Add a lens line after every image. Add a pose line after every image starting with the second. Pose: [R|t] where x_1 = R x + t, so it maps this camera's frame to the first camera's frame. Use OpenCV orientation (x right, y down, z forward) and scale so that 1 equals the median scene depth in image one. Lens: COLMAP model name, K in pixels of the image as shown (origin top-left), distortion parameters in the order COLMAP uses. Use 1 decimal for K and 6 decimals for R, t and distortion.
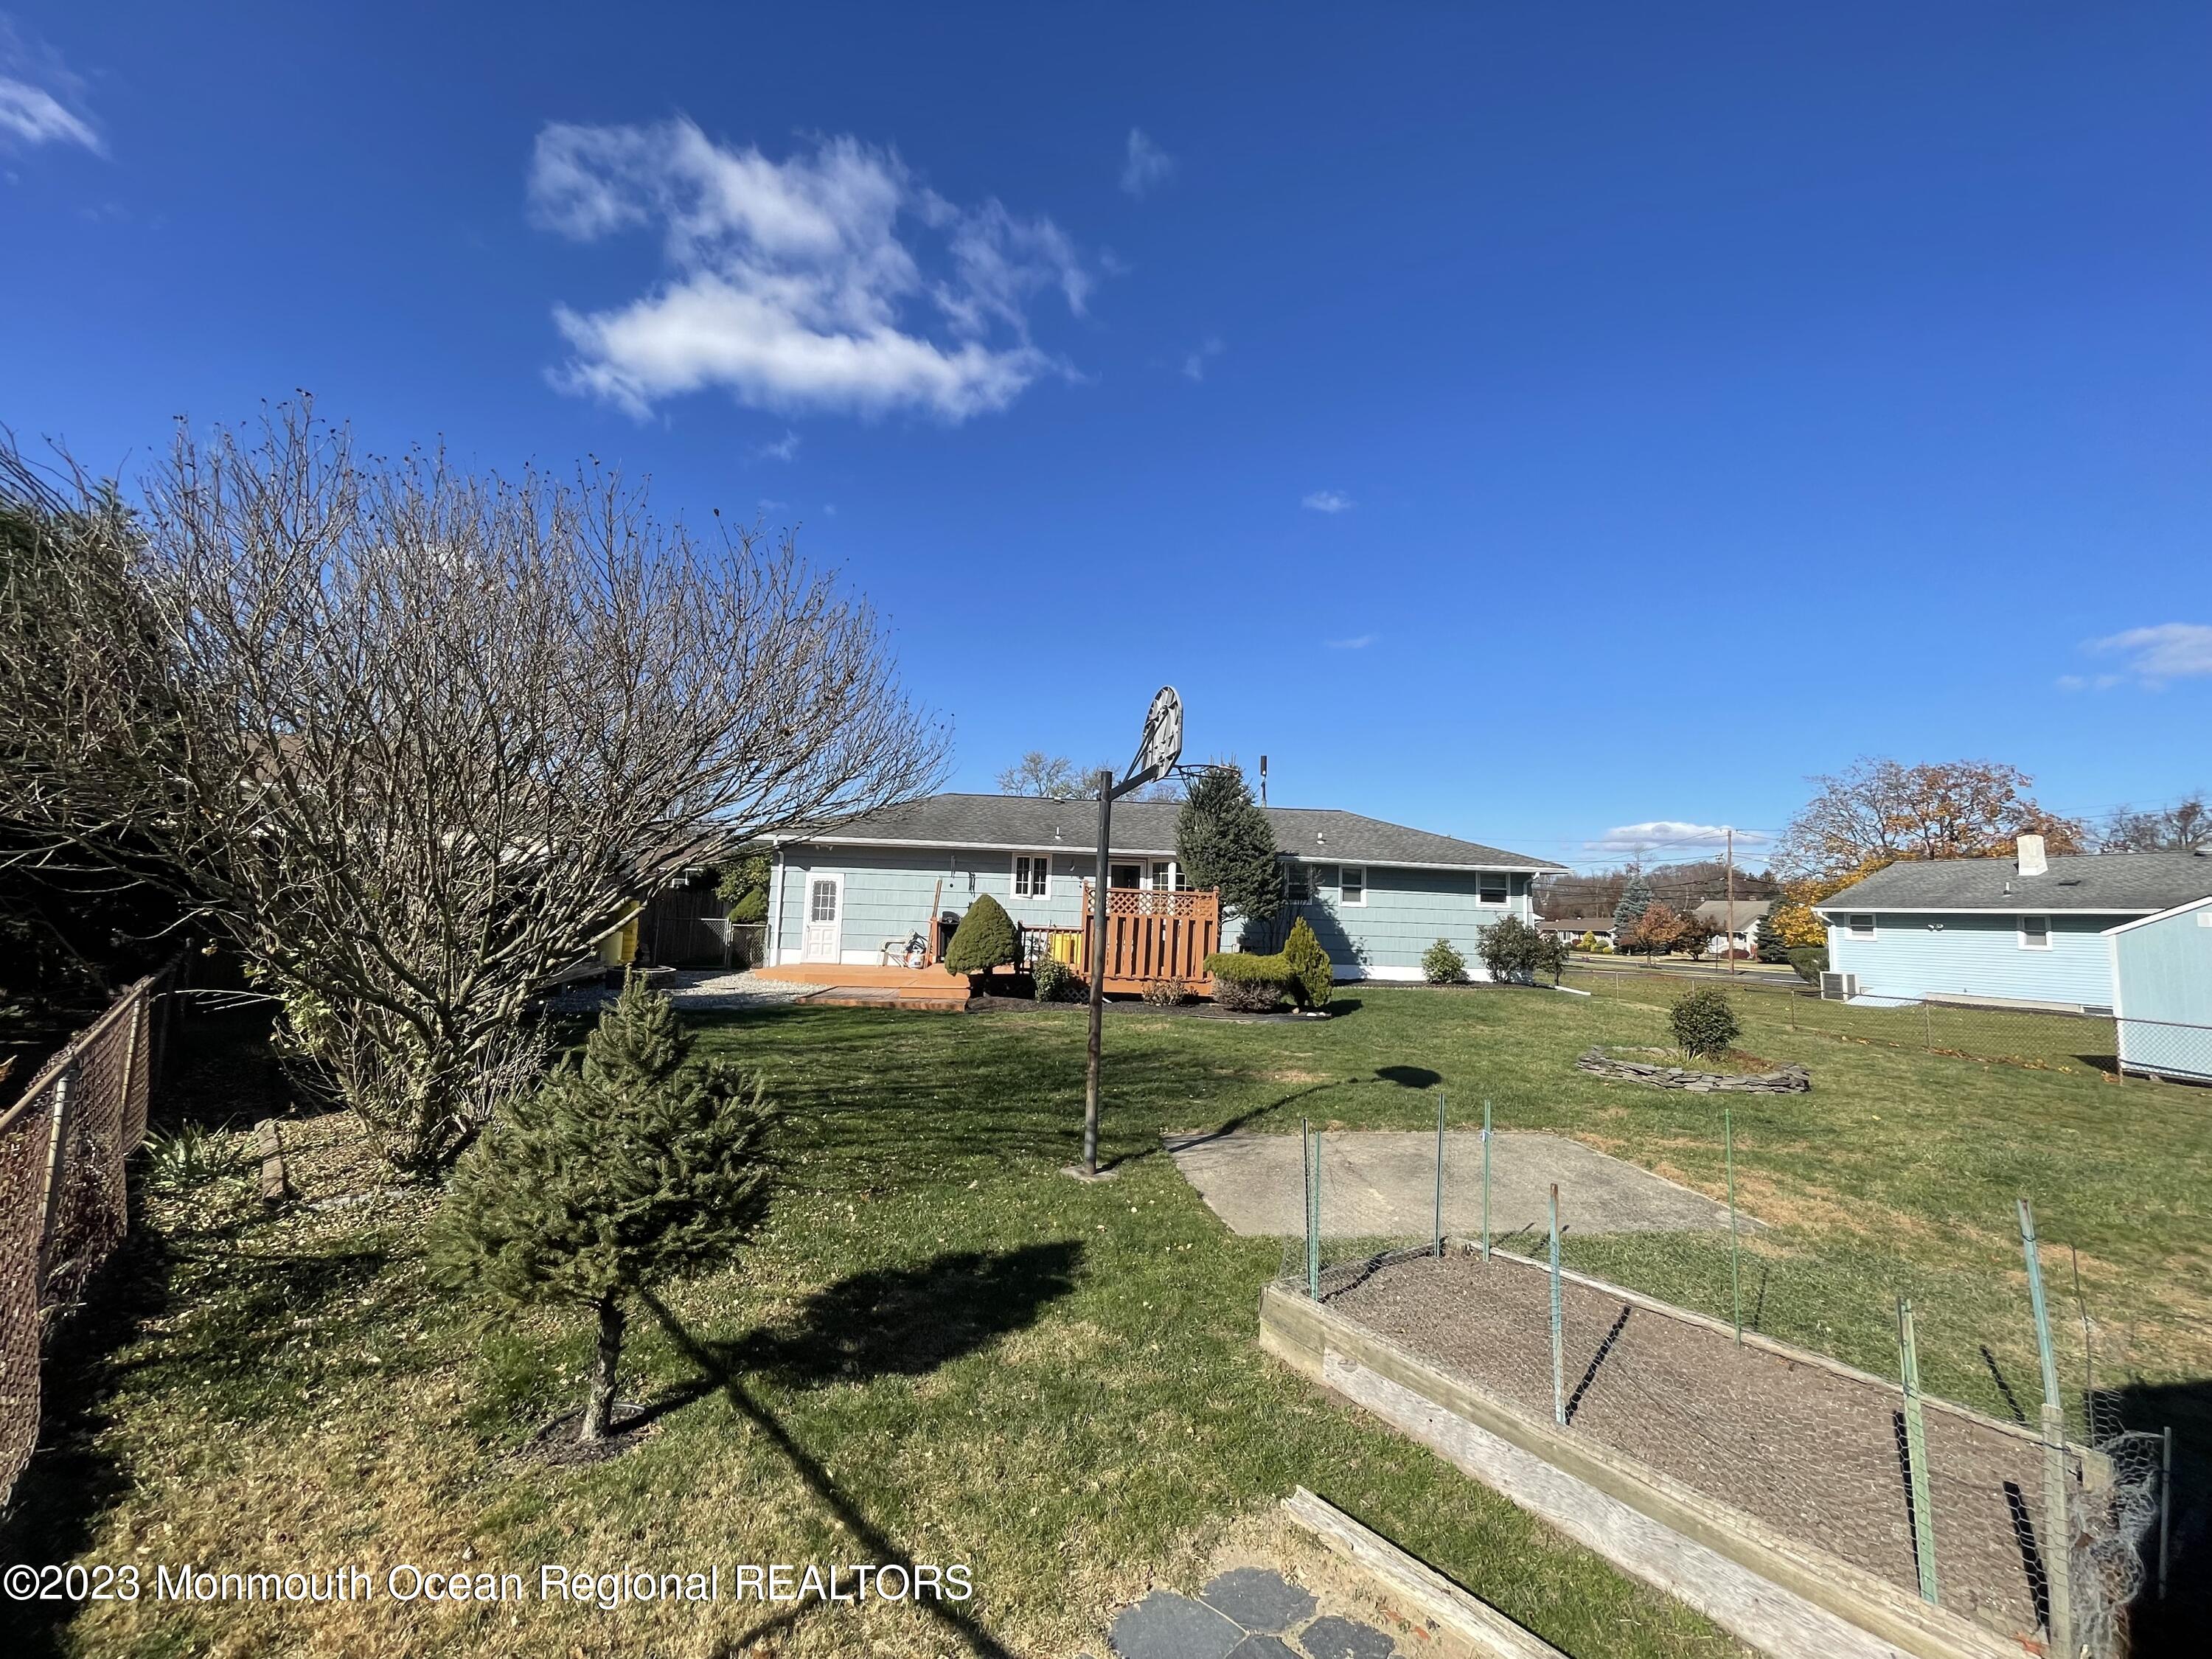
lens RADIAL K [[883.9, 0, 1108.8], [0, 883.9, 826.9], [0, 0, 1]] dist [0.000100, -0.000196]
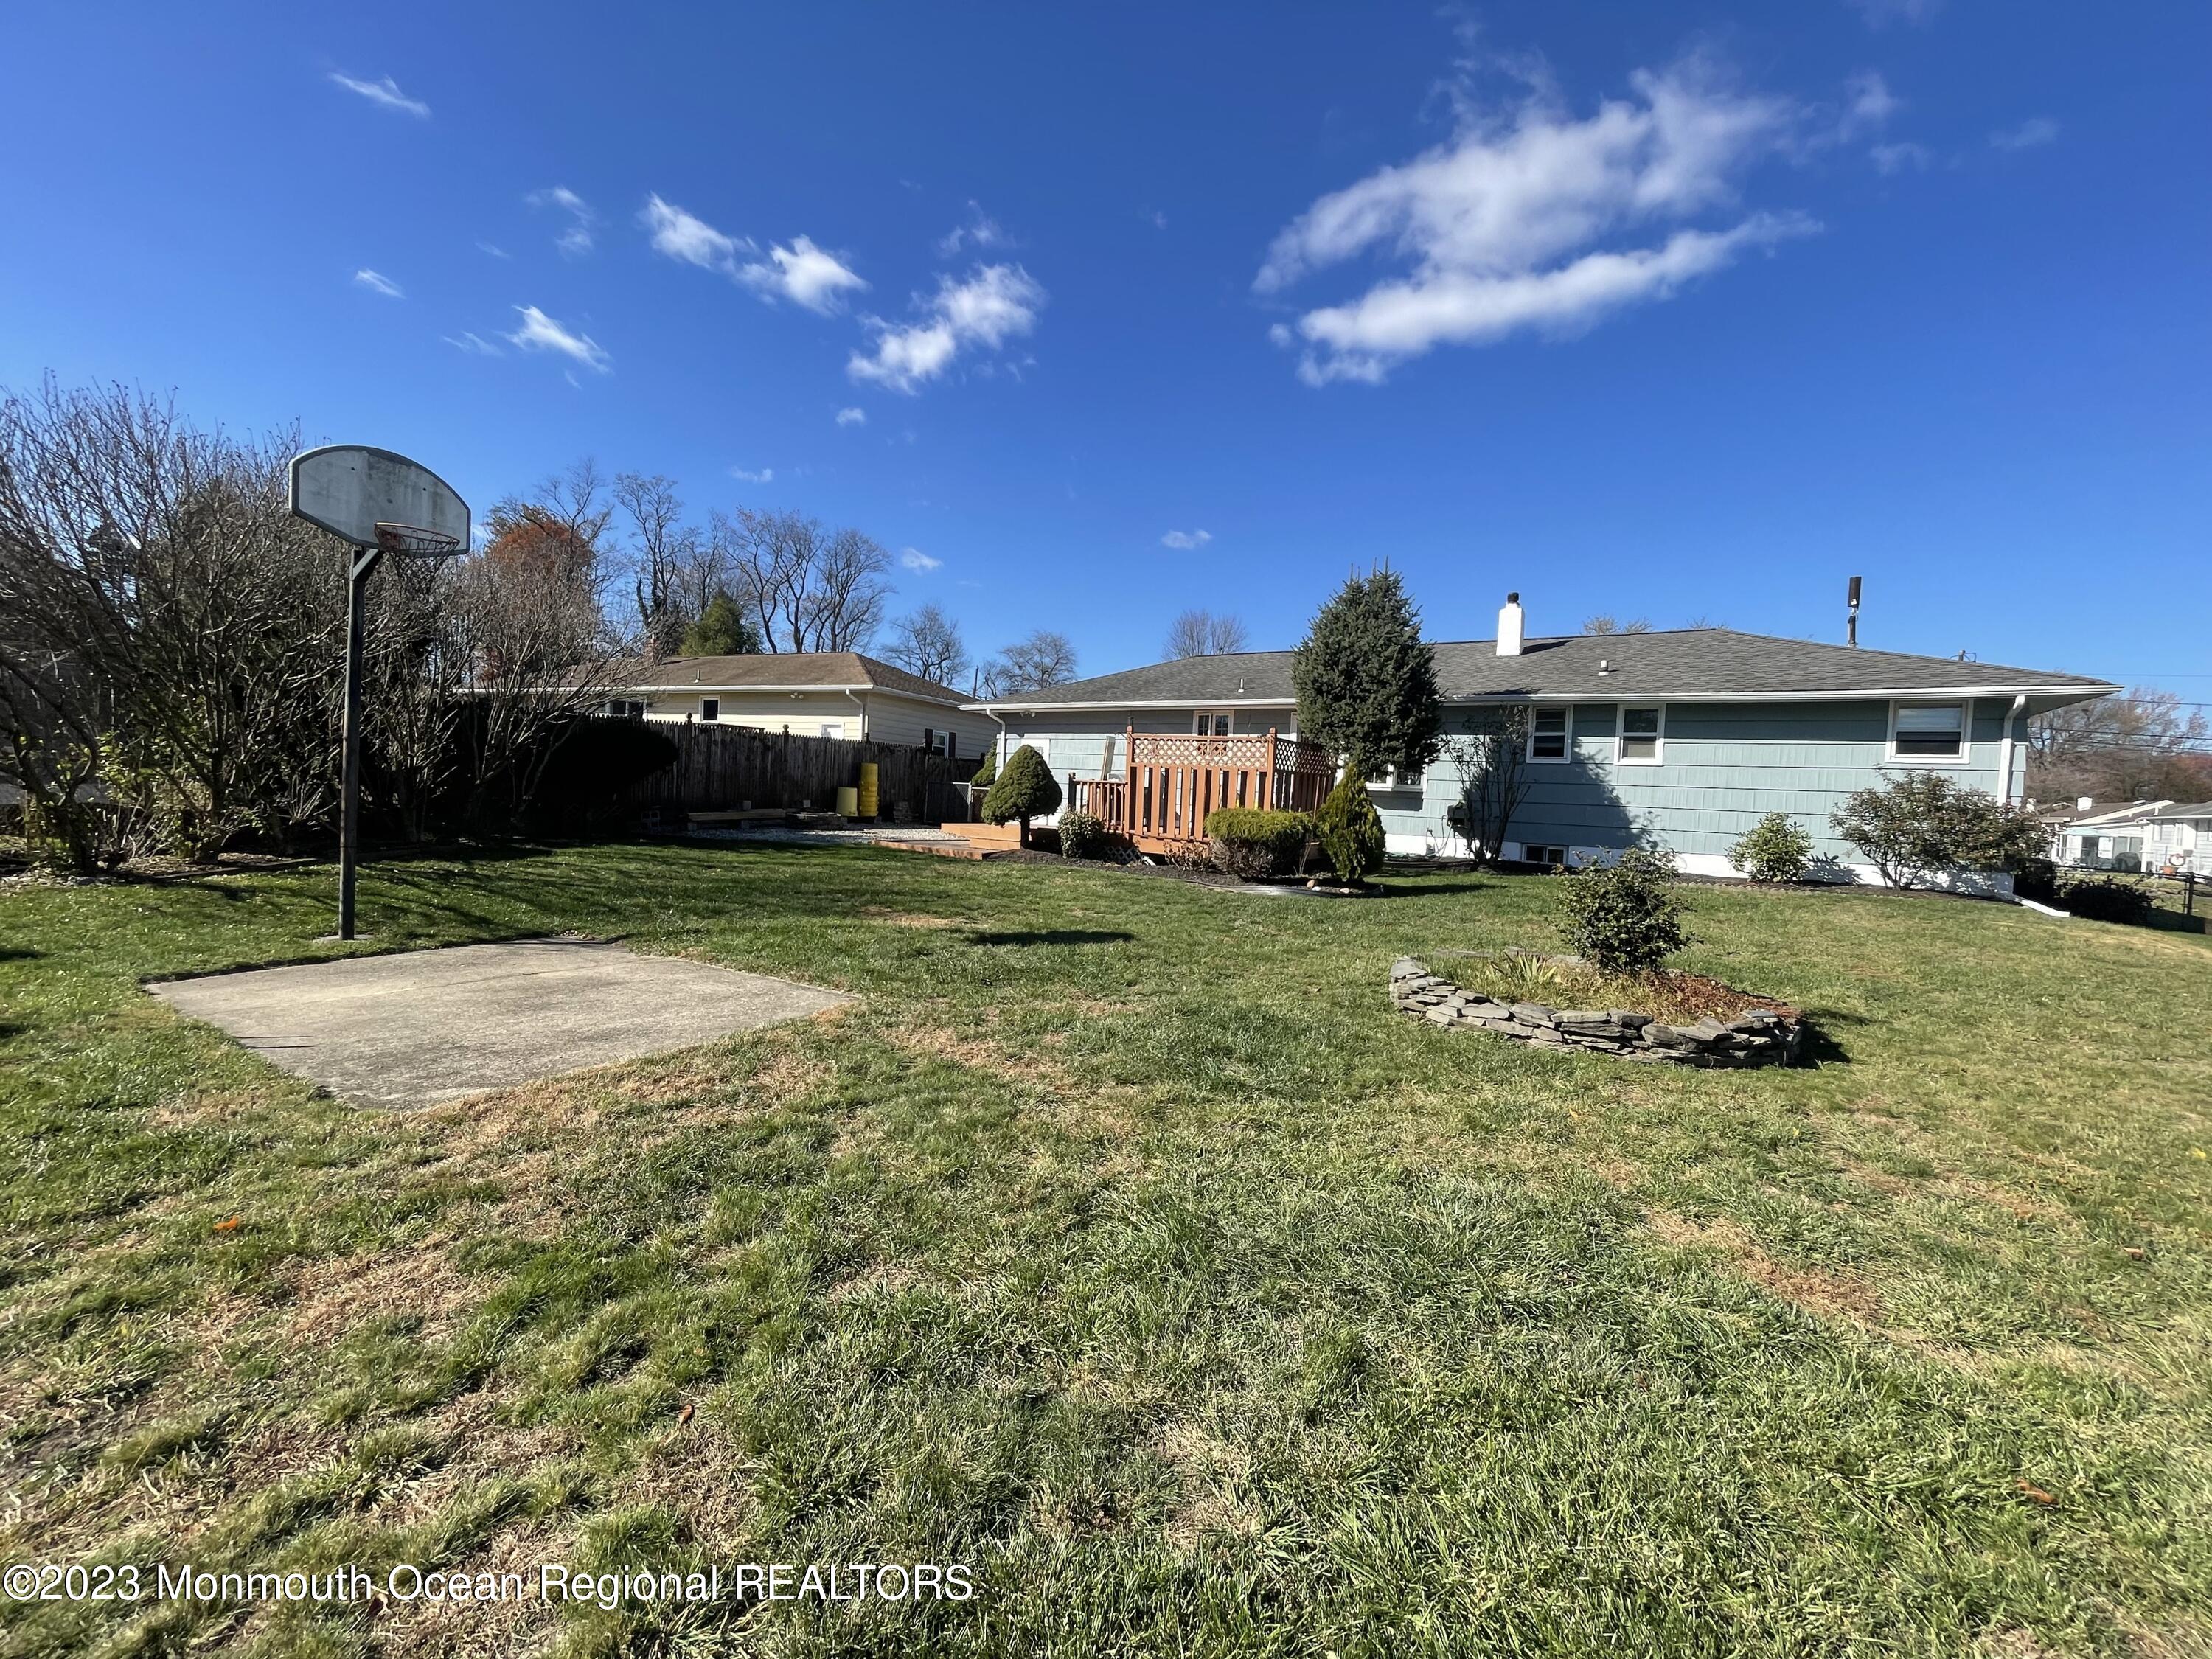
lens RADIAL K [[883.9, 0, 1106.4], [0, 883.9, 831.7], [0, 0, 1]] dist [0.000100, -0.000196]
pose [[0.779990, 0.030062, -0.625070, 0.385316], [0.041865, 0.994101, 0.100051, 0.056608], [0.624391, -0.104207, 0.774130, 0.217341]]
